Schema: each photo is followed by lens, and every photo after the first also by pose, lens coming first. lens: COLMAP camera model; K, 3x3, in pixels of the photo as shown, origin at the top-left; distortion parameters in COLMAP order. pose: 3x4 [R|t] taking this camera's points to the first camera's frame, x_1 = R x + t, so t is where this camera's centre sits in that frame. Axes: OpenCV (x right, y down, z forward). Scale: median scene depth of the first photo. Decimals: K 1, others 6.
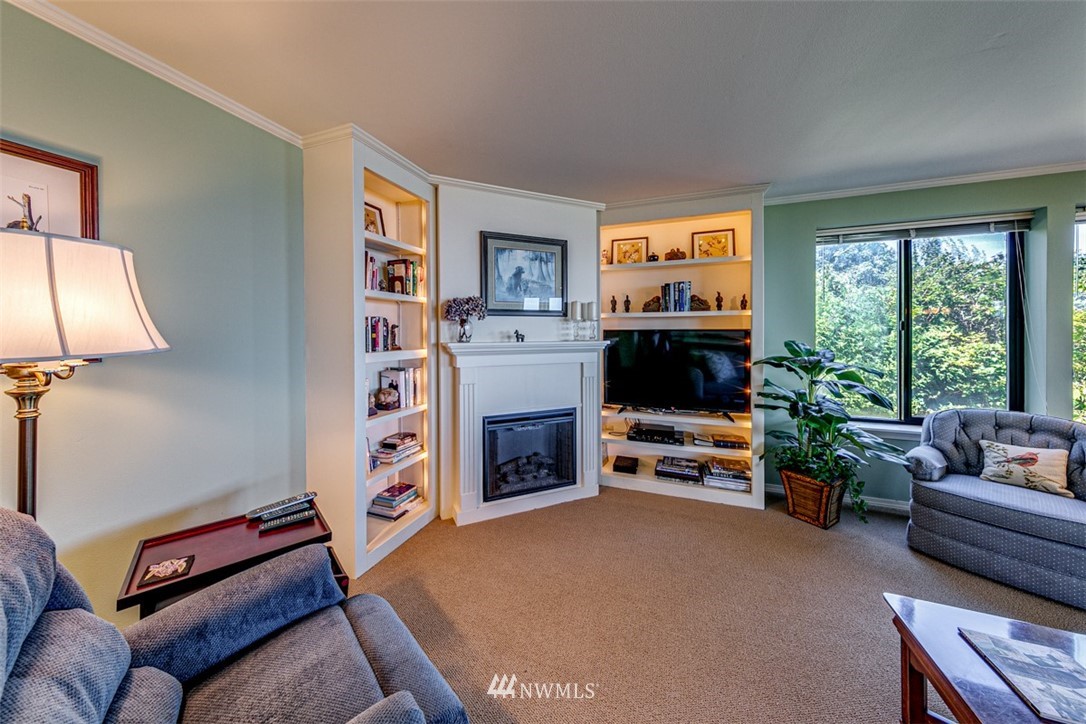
lens RADIAL K [[362.7, 0, 524.9], [0, 362.7, 335.8], [0, 0, 1]] dist [0.001072, 0.000034]
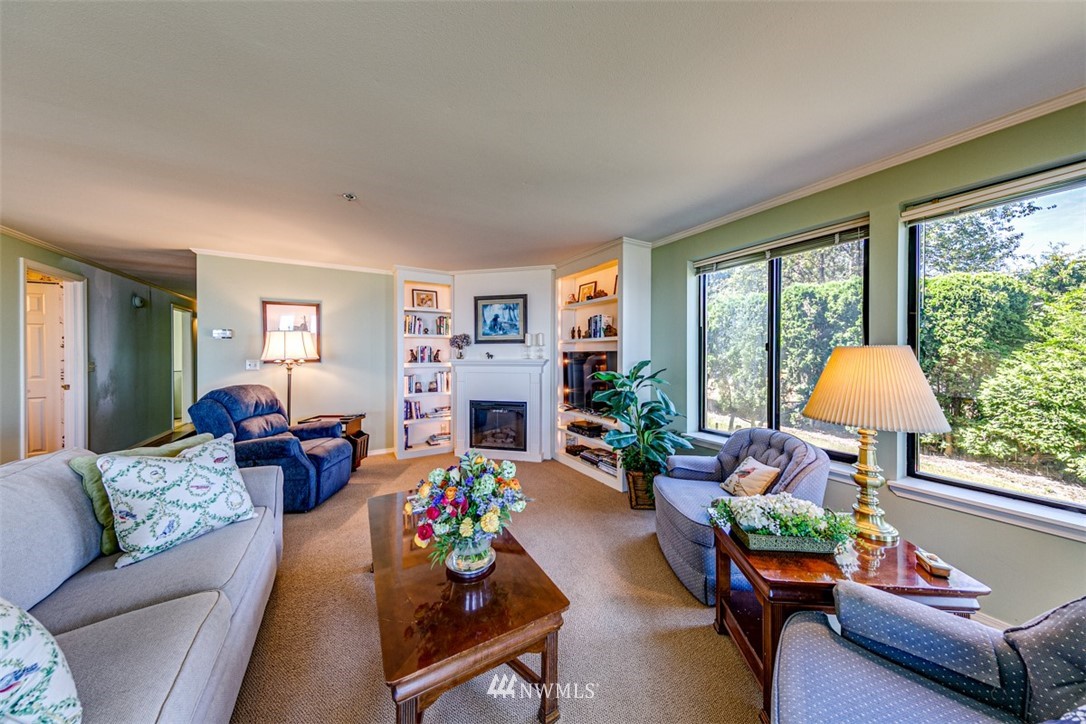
lens RADIAL K [[342.2, 0, 546.2], [0, 342.2, 357.8], [0, 0, 1]] dist [0.000790, -0.000009]
pose [[0.797965, 0.007059, -0.602662, 1.121507], [-0.005968, 0.999975, 0.003810, 0.002615], [0.602674, 0.000556, 0.797988, -0.119527]]
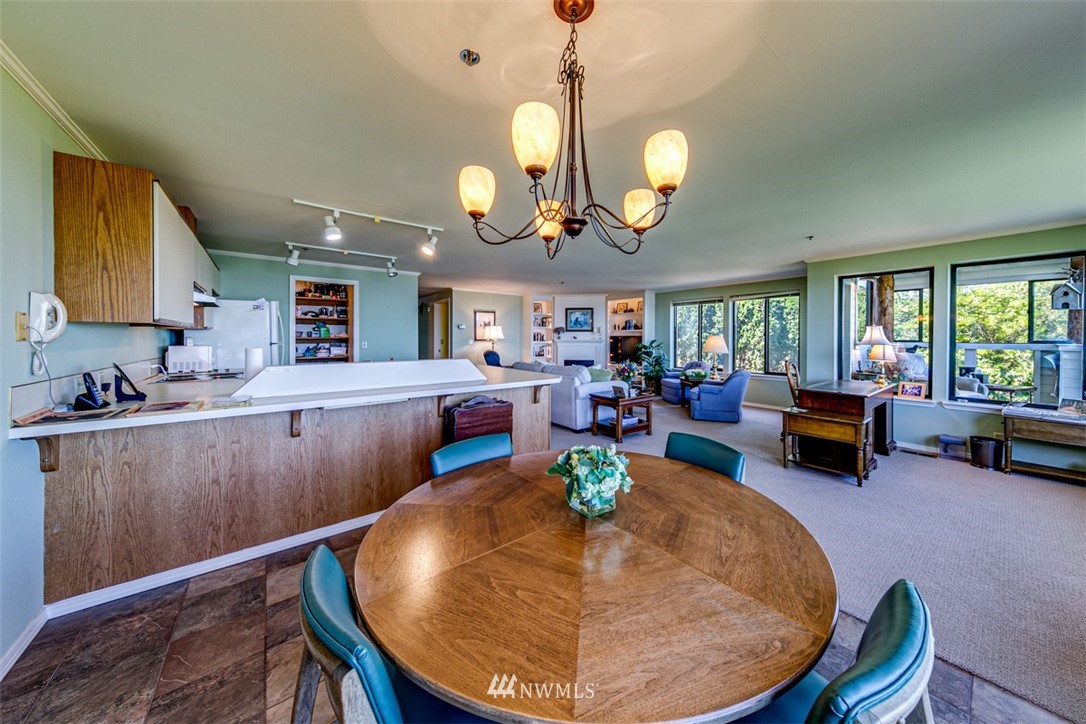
lens RADIAL K [[359.6, 0, 553.2], [0, 359.6, 338.0], [0, 0, 1]] dist [0.000192, -0.000003]
pose [[0.869013, 0.005548, -0.494757, 1.450123], [-0.008863, 0.999951, -0.004354, 0.019706], [0.494709, 0.008168, 0.869020, -2.021101]]
